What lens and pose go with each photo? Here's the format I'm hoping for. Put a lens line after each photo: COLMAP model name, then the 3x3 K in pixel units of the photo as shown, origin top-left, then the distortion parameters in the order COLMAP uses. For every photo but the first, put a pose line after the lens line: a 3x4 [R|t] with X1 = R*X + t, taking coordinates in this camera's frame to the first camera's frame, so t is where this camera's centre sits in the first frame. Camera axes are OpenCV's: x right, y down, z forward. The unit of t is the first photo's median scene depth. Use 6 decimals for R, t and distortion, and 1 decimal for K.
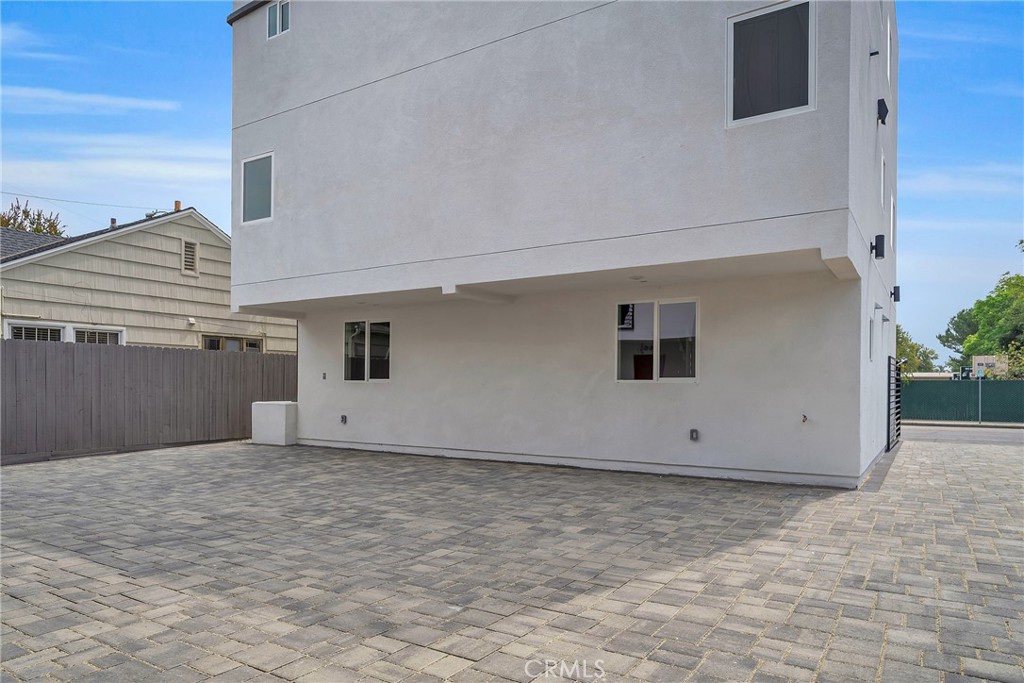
lens RADIAL K [[661.1, 0, 495.0], [0, 661.1, 392.7], [0, 0, 1]] dist [-0.000225, 0.003080]
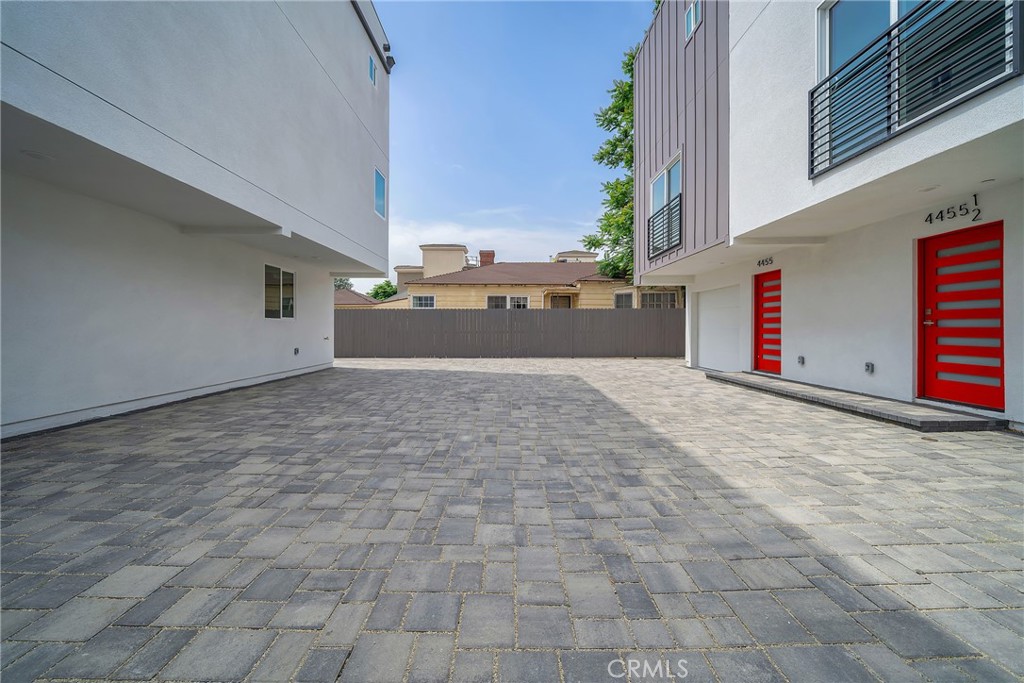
lens RADIAL K [[384.6, 0, 508.1], [0, 384.6, 333.8], [0, 0, 1]] dist [-0.003817, 0.000056]
pose [[-0.548058, -0.017564, 0.836256, -0.729150], [0.002899, 0.999734, 0.022898, -0.002002], [-0.836435, 0.014974, -0.547861, 0.948366]]
